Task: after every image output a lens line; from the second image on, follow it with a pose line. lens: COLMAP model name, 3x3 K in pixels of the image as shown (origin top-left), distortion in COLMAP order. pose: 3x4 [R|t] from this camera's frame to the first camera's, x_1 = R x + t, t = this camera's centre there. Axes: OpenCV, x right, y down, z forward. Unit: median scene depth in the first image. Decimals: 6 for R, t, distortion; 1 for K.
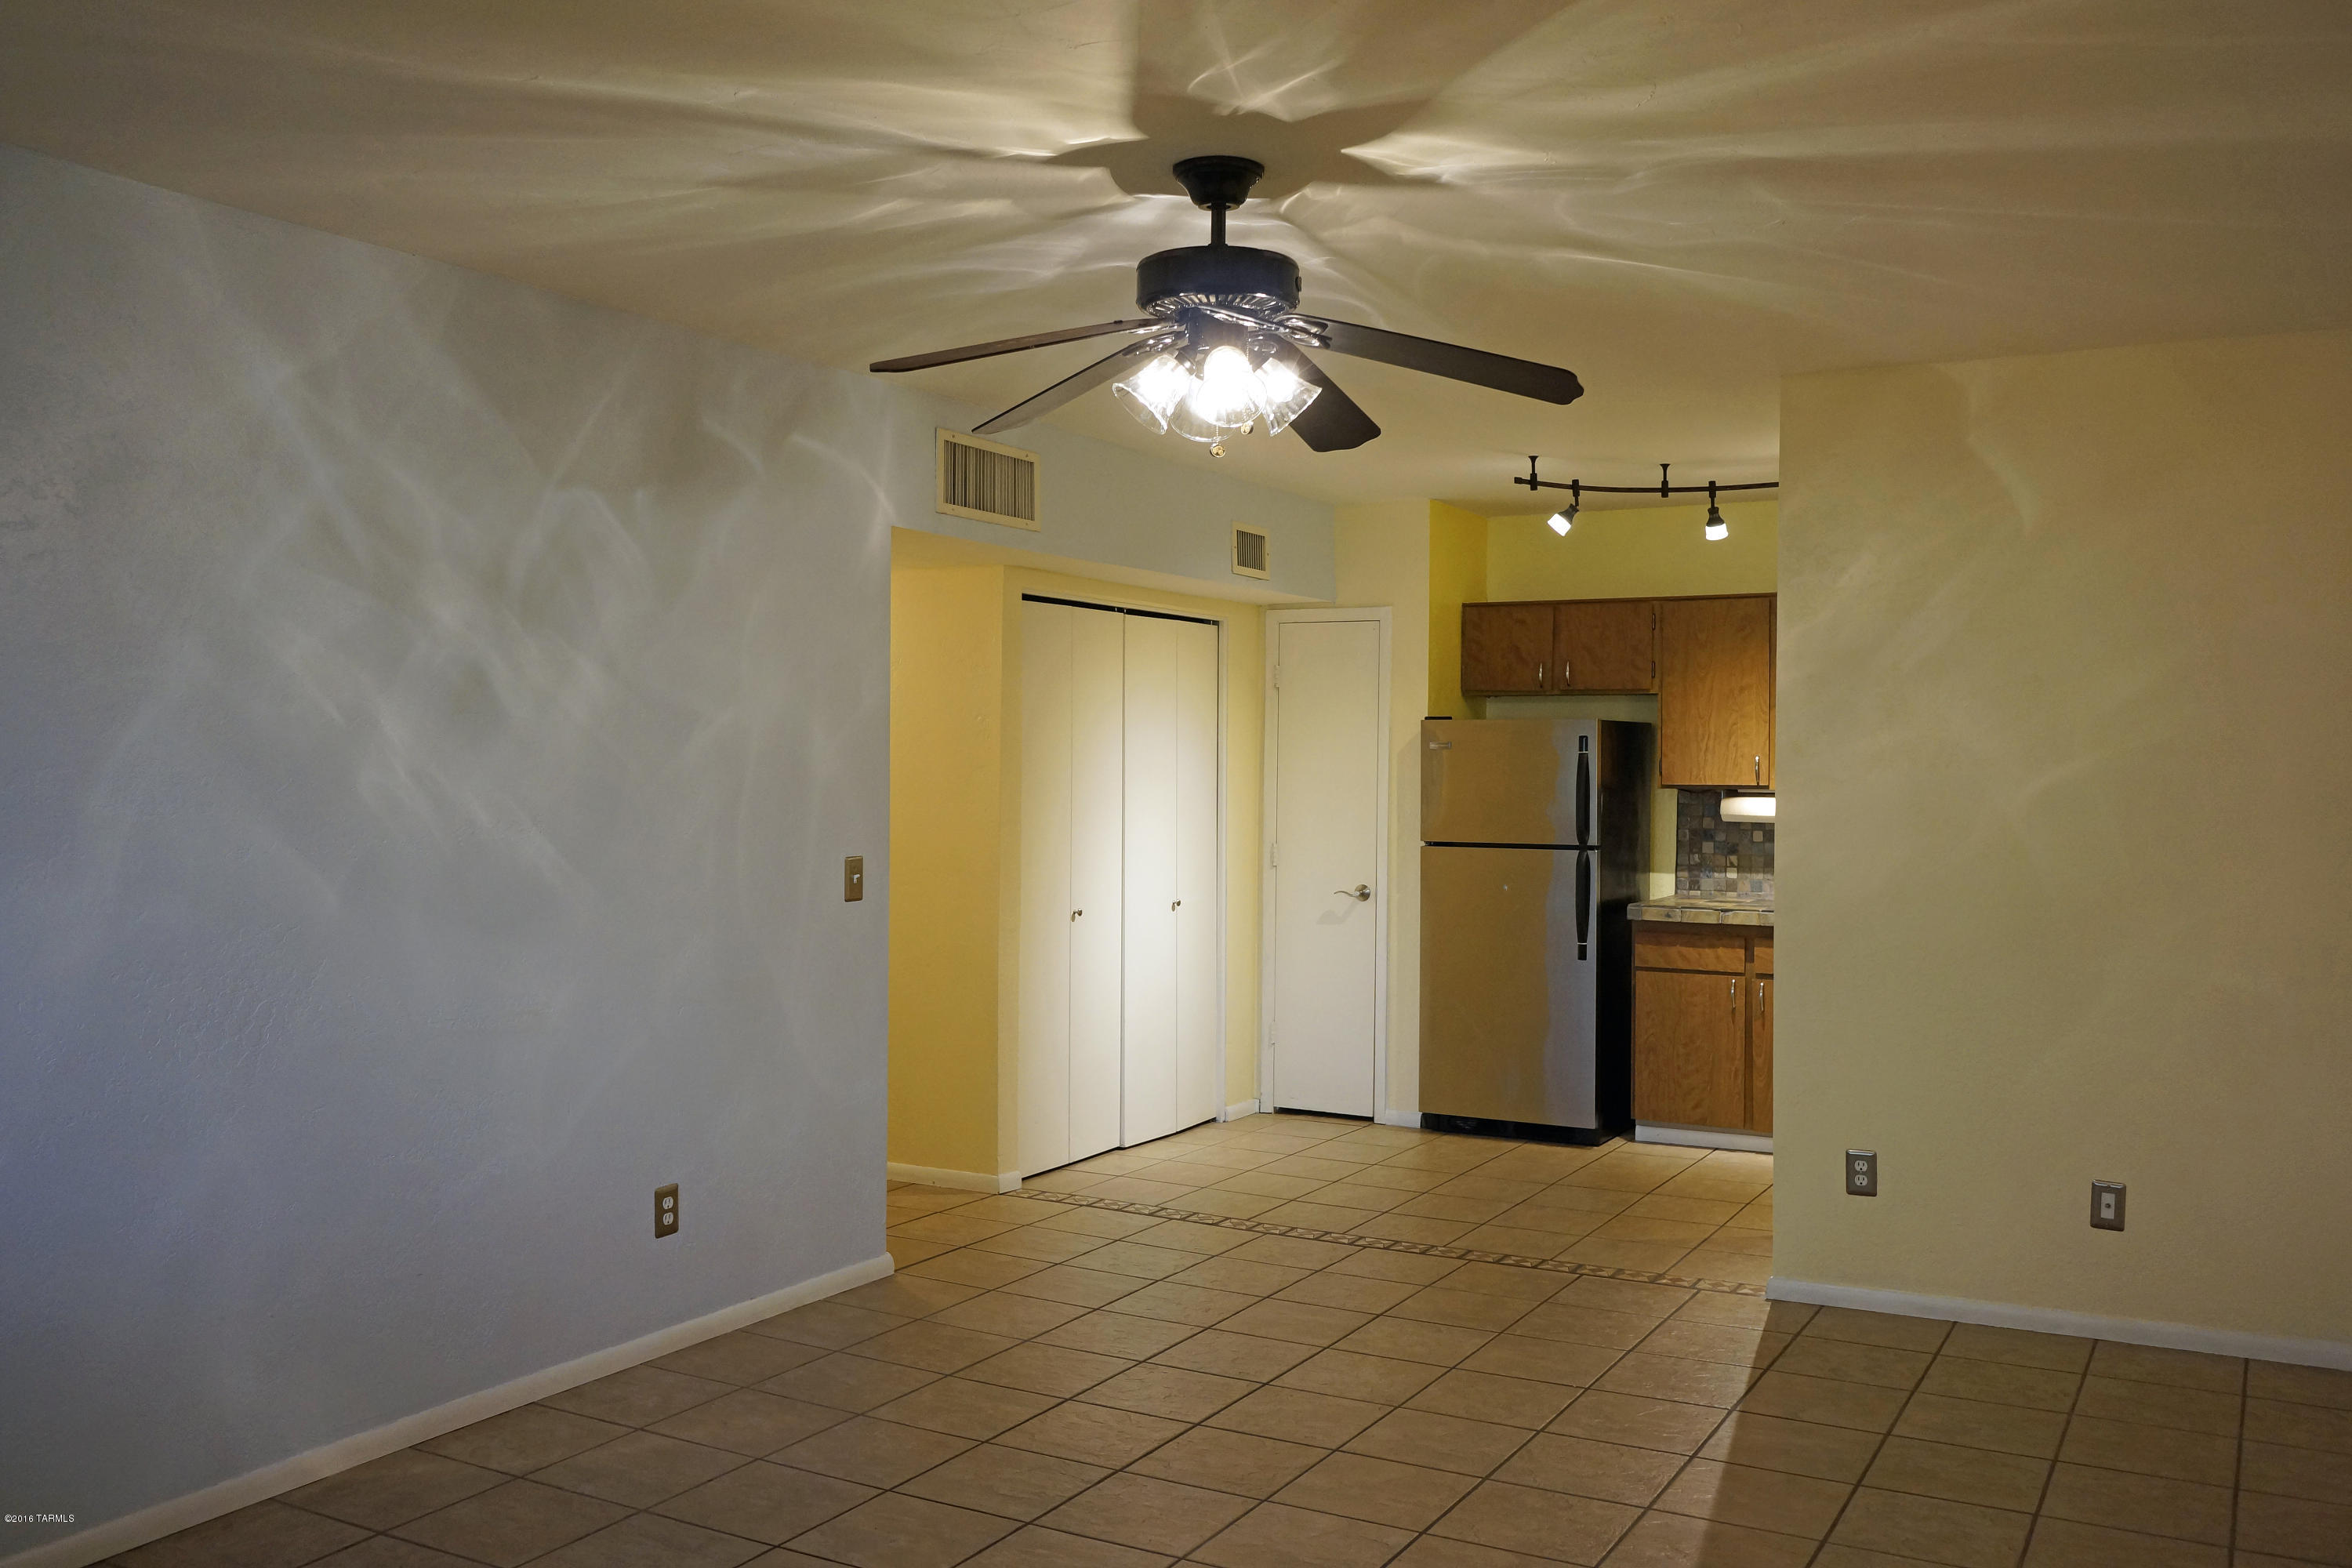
lens RADIAL K [[2002.0, 0, 1176.0], [0, 2002.0, 784.0], [0, 0, 1]] dist [-0.007025, -0.004061]
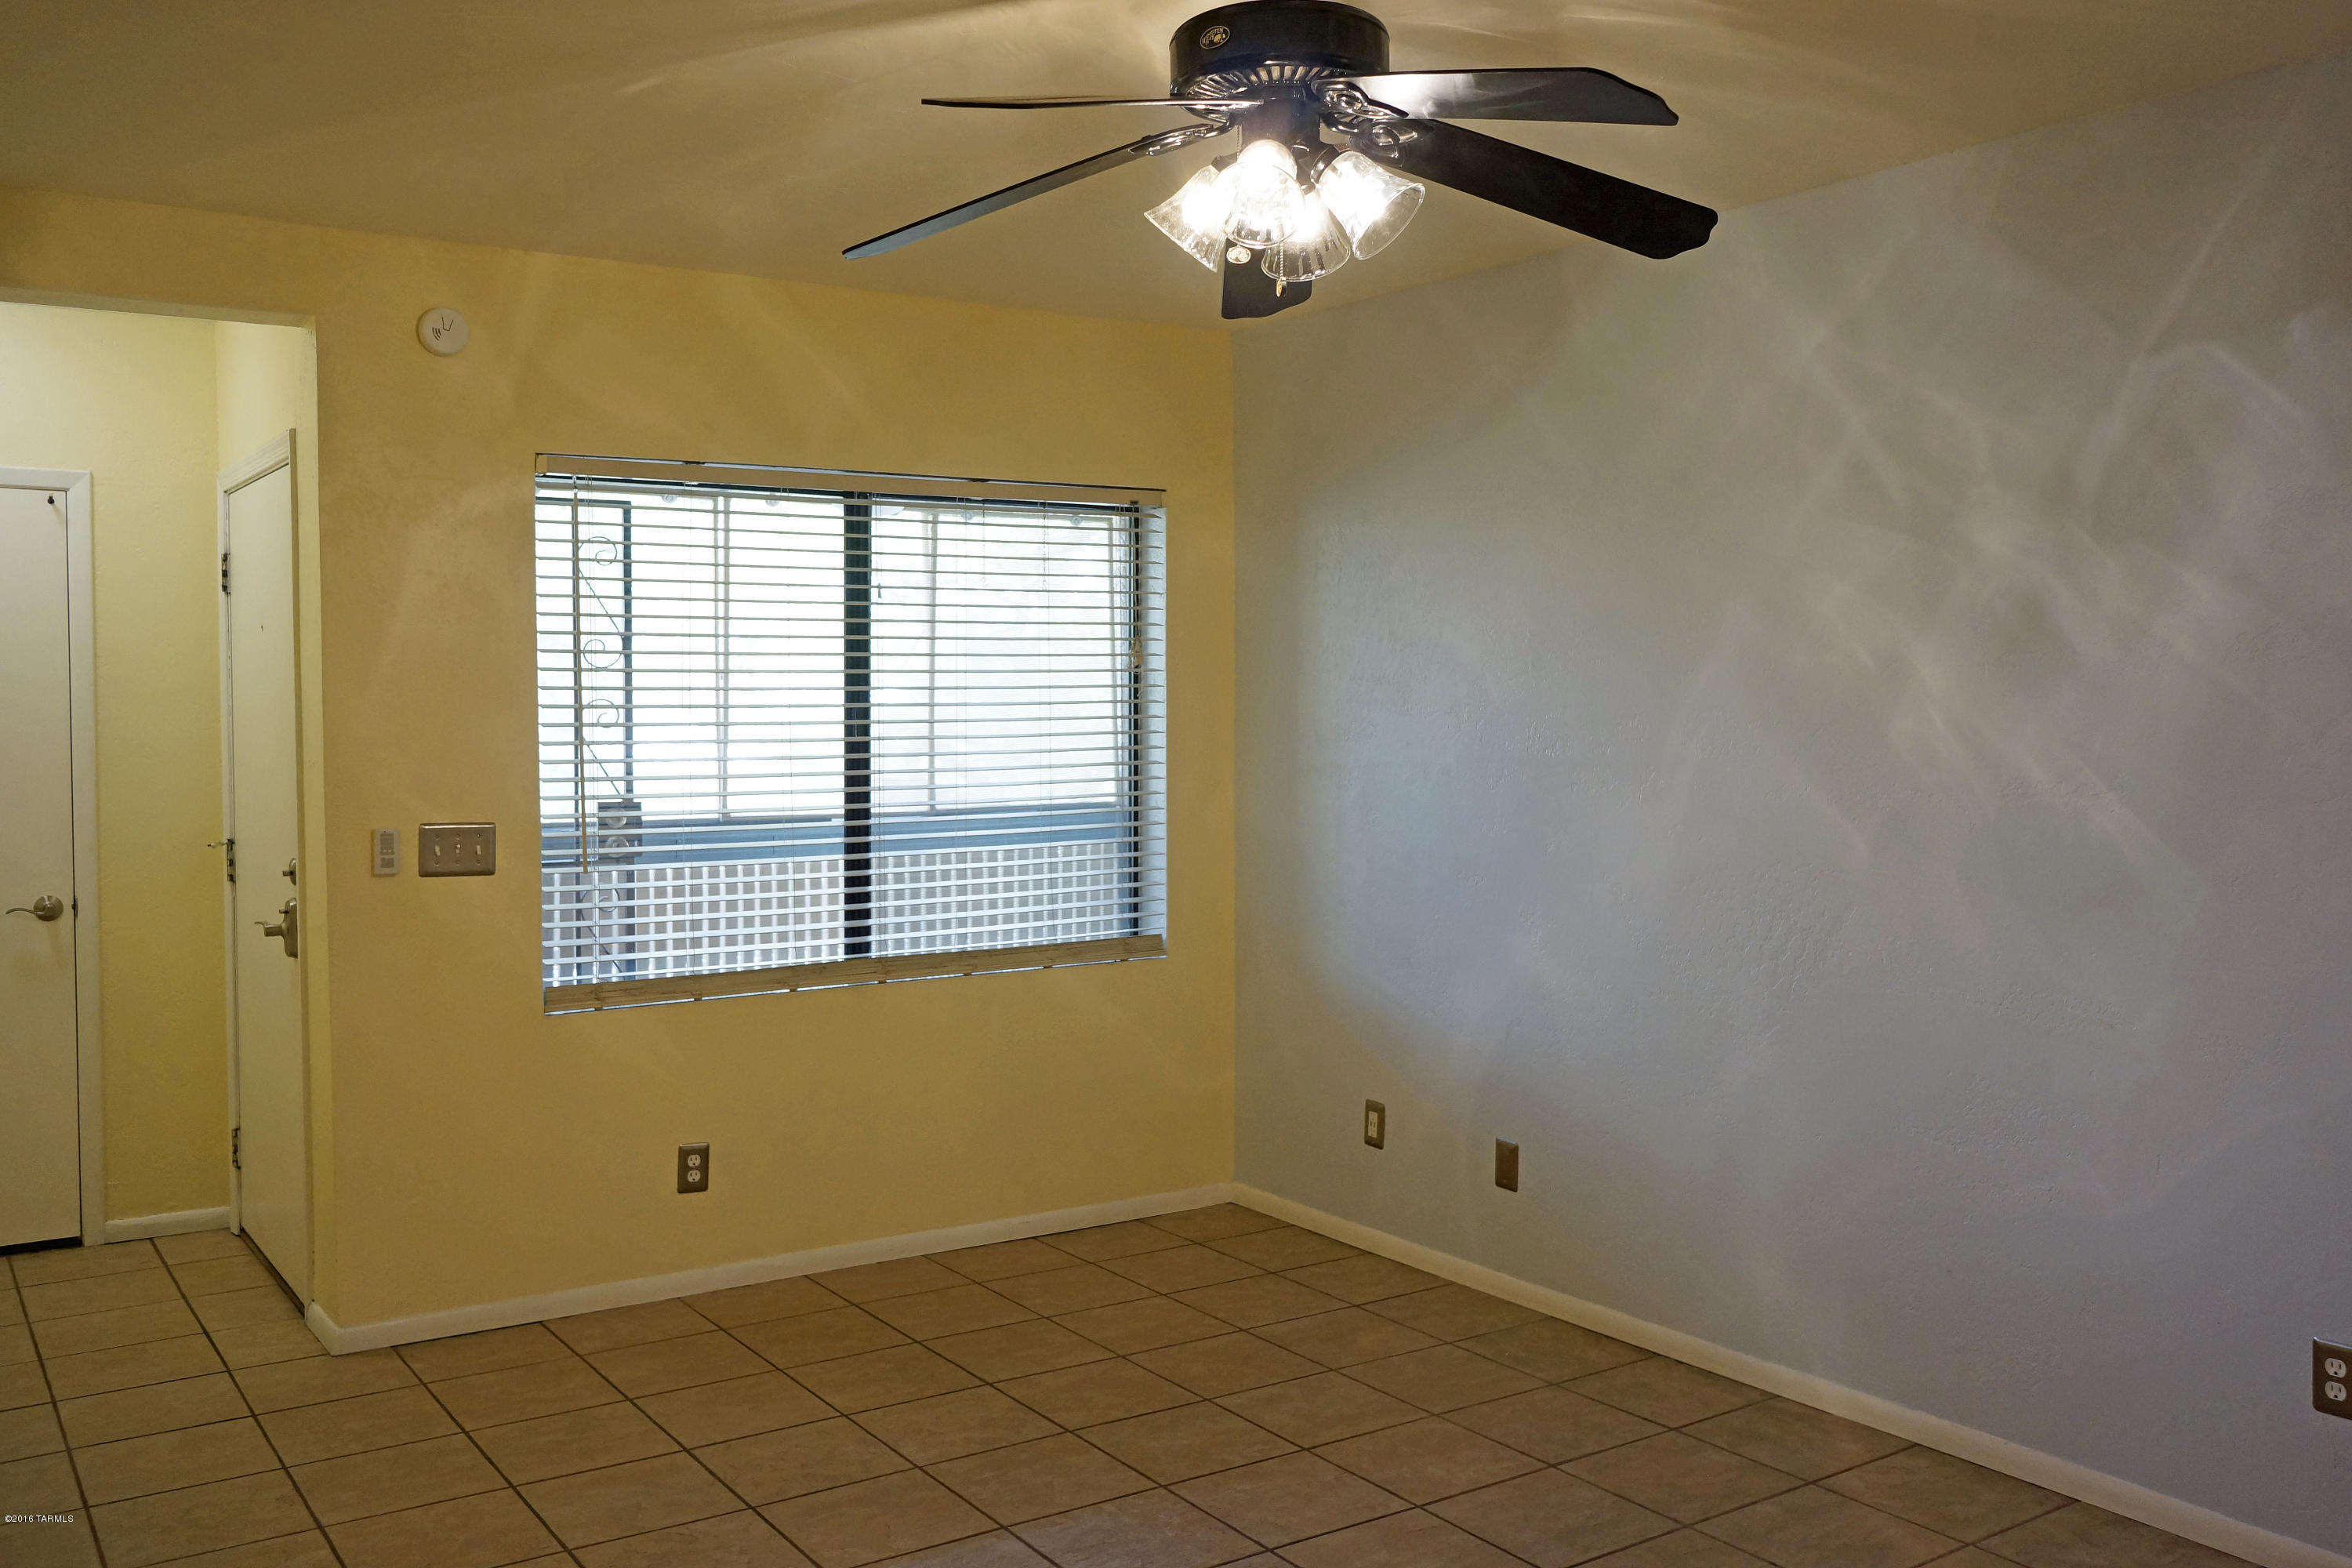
lens RADIAL K [[2002.0, 0, 1176.0], [0, 2002.0, 784.0], [0, 0, 1]] dist [-0.007025, -0.004061]
pose [[-0.449044, 0.028472, -0.893056, 0.654176], [-0.015396, 0.999097, 0.039595, -0.008496], [0.893377, 0.031530, -0.448200, 1.204193]]
